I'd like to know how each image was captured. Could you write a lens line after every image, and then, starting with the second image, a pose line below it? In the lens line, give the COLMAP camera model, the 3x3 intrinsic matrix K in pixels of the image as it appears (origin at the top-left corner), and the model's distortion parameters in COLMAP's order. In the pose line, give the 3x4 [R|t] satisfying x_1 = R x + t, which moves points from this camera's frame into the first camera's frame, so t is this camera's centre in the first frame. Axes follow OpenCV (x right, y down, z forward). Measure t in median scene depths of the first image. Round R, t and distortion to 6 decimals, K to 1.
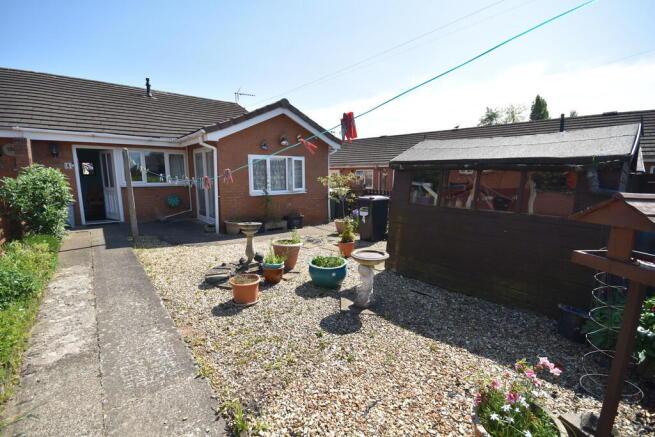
lens RADIAL K [[289.1, 0, 327.5], [0, 289.1, 218.5], [0, 0, 1]] dist [0.013749, -0.012591]
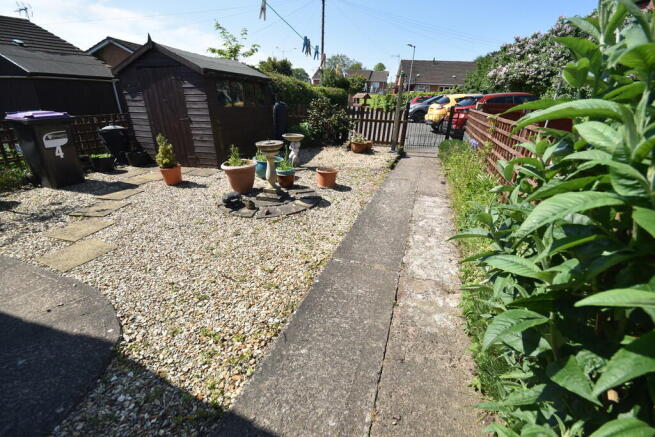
lens RADIAL K [[289.1, 0, 327.5], [0, 289.1, 218.5], [0, 0, 1]] dist [0.013749, -0.012591]
pose [[-0.528609, -0.357728, 0.769807, -1.188433], [0.092165, 0.877318, 0.470976, -0.188177], [-0.843847, 0.319911, -0.430788, 1.401803]]
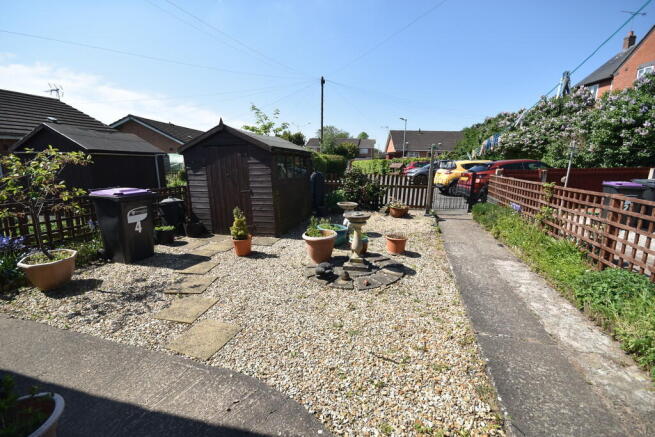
lens RADIAL K [[289.1, 0, 327.5], [0, 289.1, 218.5], [0, 0, 1]] dist [0.013749, -0.012591]
pose [[-0.566862, -0.182090, 0.803437, -1.012121], [0.102383, 0.952134, 0.288027, -0.256756], [-0.817426, 0.245530, -0.521085, 1.672176]]
